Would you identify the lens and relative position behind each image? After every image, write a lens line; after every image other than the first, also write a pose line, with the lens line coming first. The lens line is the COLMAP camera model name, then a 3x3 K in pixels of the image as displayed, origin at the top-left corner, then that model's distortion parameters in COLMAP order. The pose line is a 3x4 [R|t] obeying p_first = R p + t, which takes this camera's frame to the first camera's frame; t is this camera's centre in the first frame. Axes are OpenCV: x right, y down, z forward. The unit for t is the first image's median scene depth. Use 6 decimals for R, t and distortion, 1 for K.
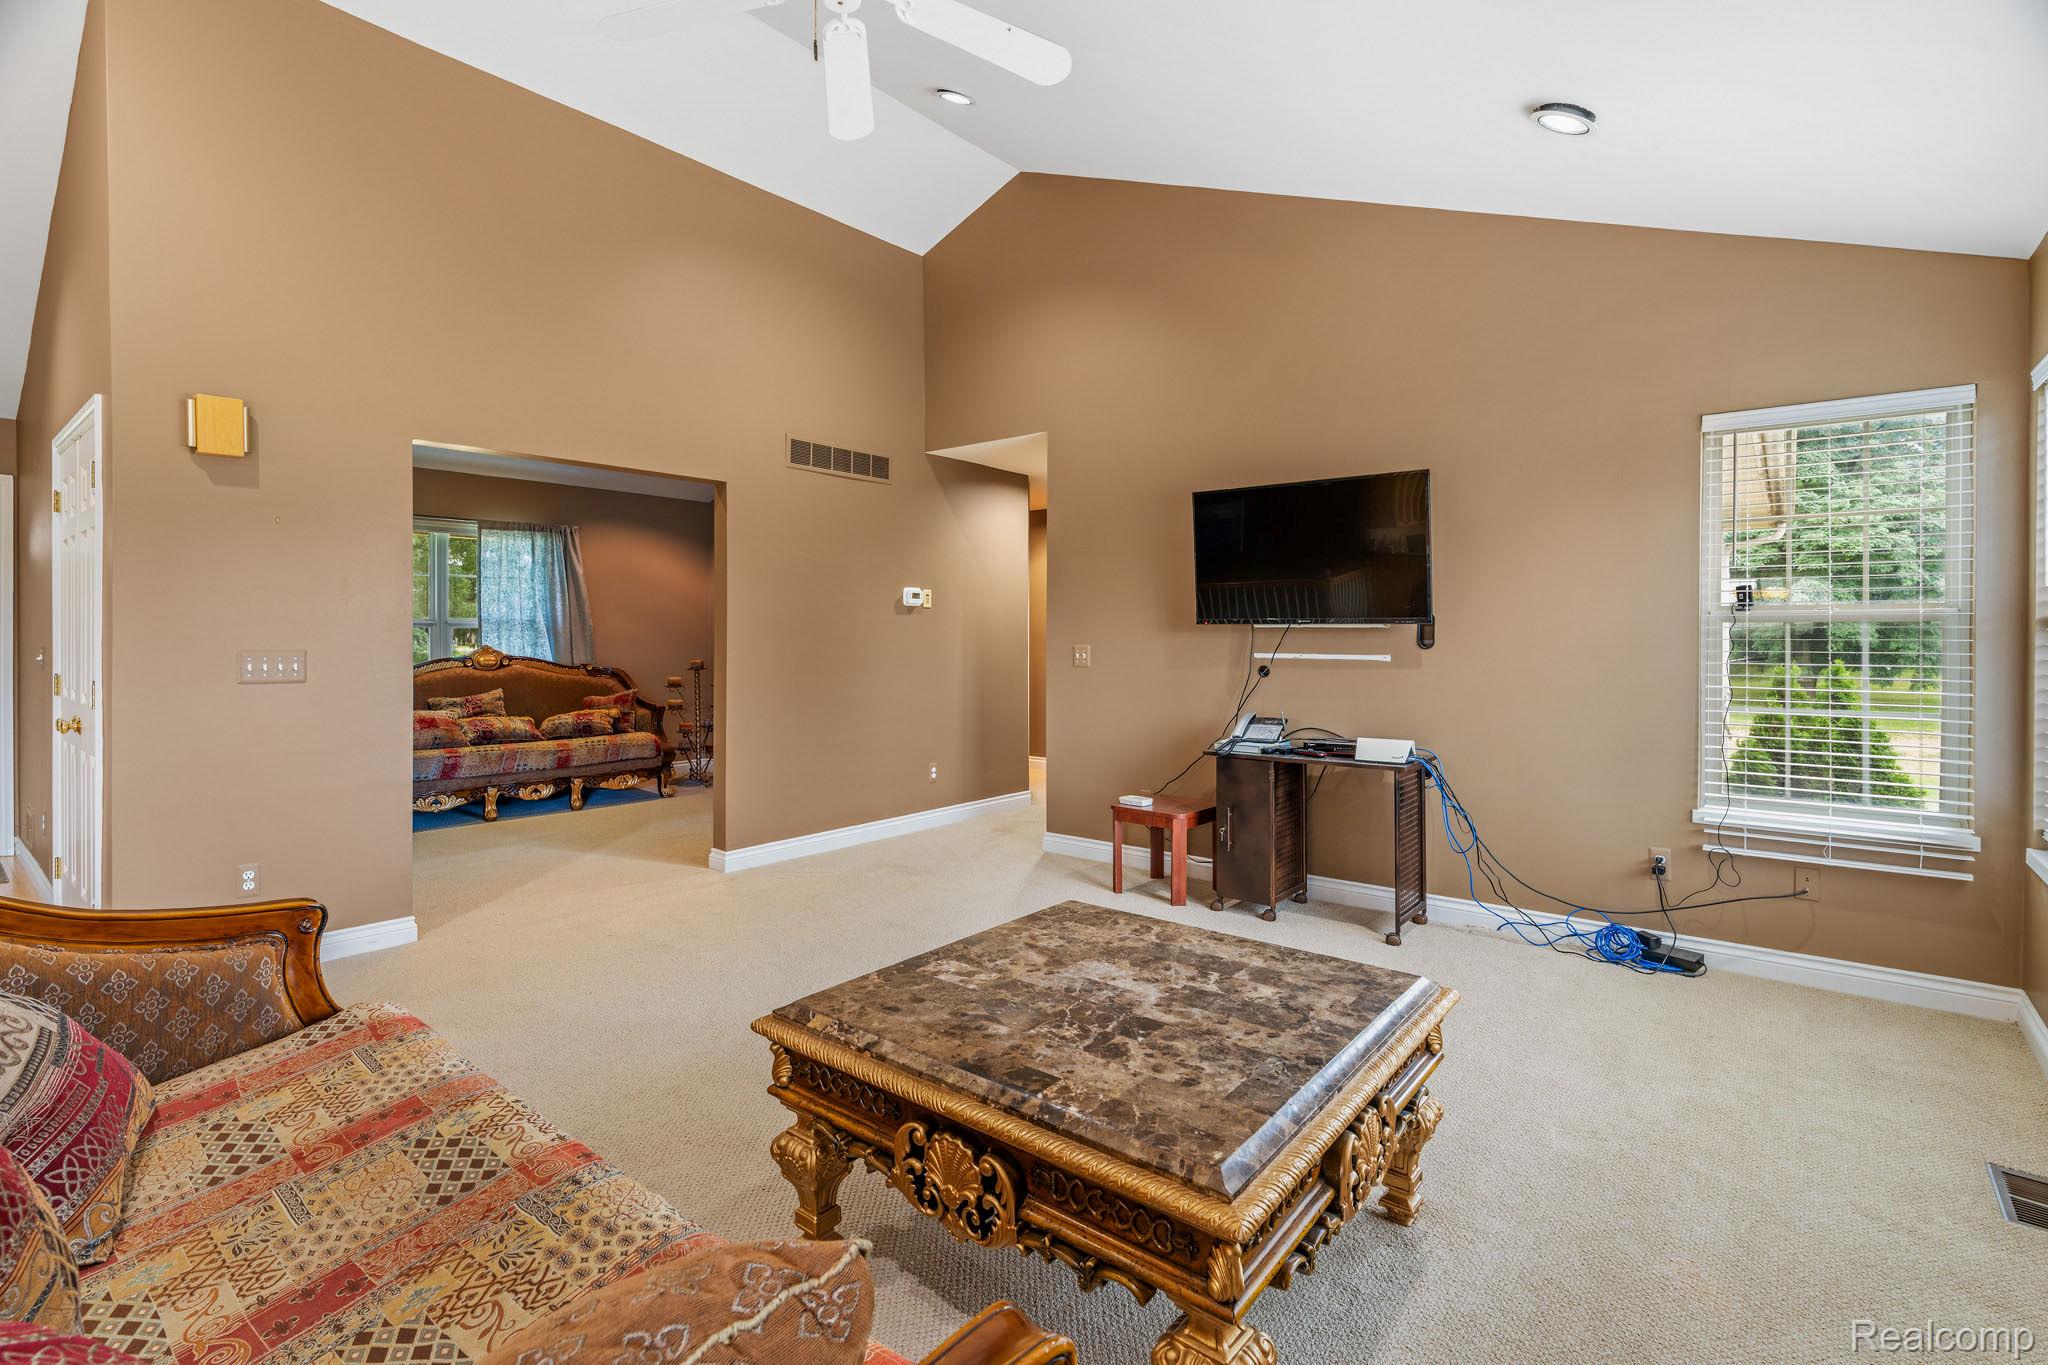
lens RADIAL K [[936.2, 0, 1031.0], [0, 936.2, 649.9], [0, 0, 1]] dist [0.000683, -0.000202]
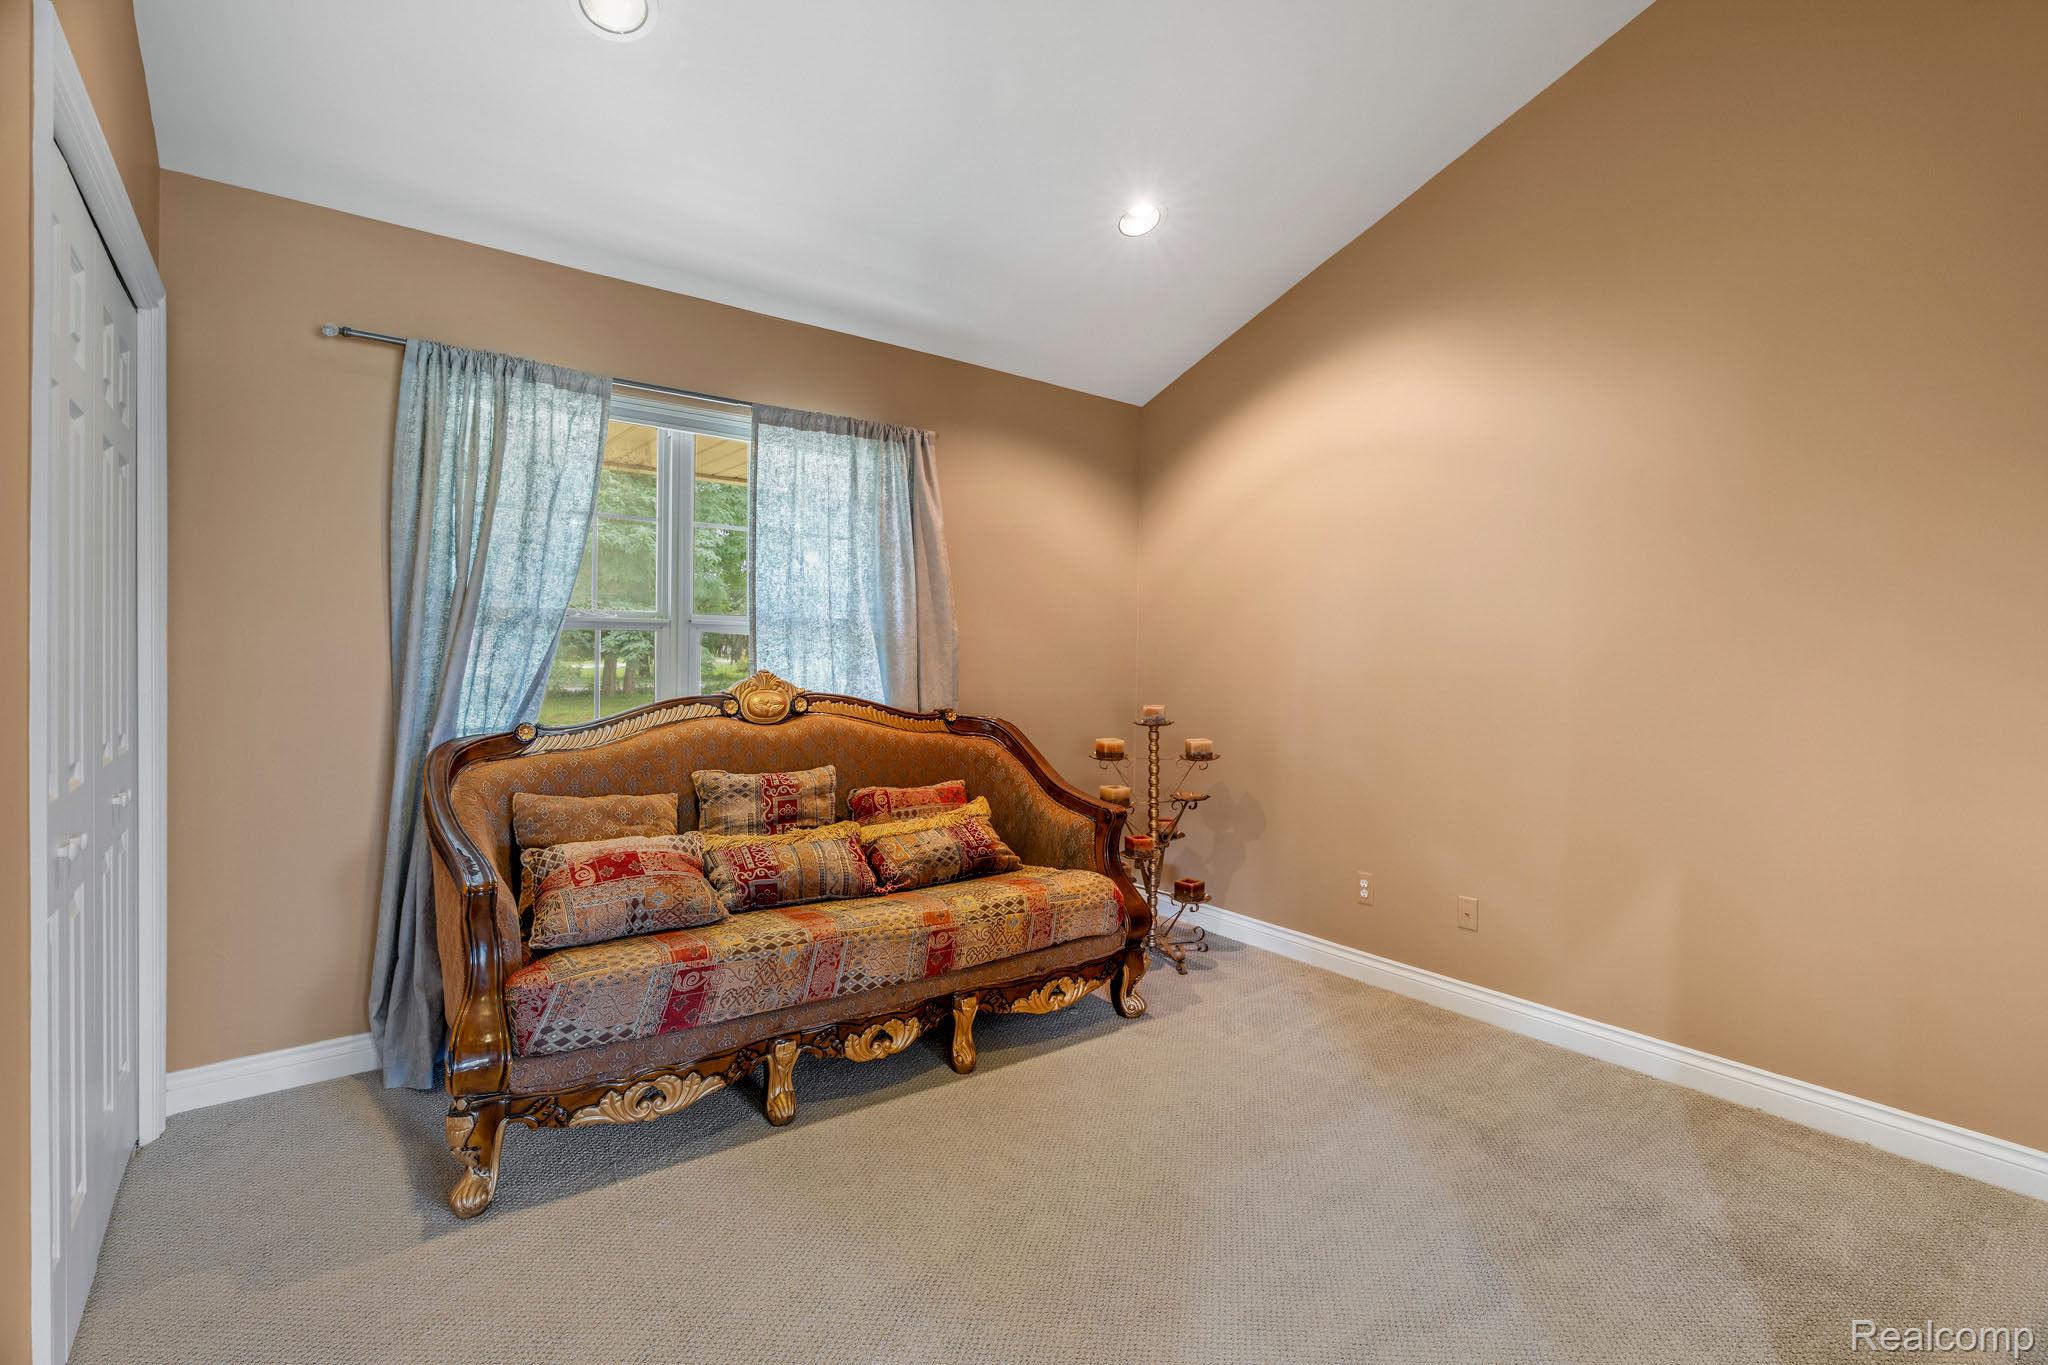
lens RADIAL K [[942.7, 0, 1046.0], [0, 942.7, 685.9], [0, 0, 1]] dist [-0.000696, 0.000063]
pose [[0.977138, 0.018171, -0.211829, -0.341570], [-0.014990, 0.999750, 0.016615, -0.007127], [0.212078, -0.013060, 0.977166, 0.563774]]
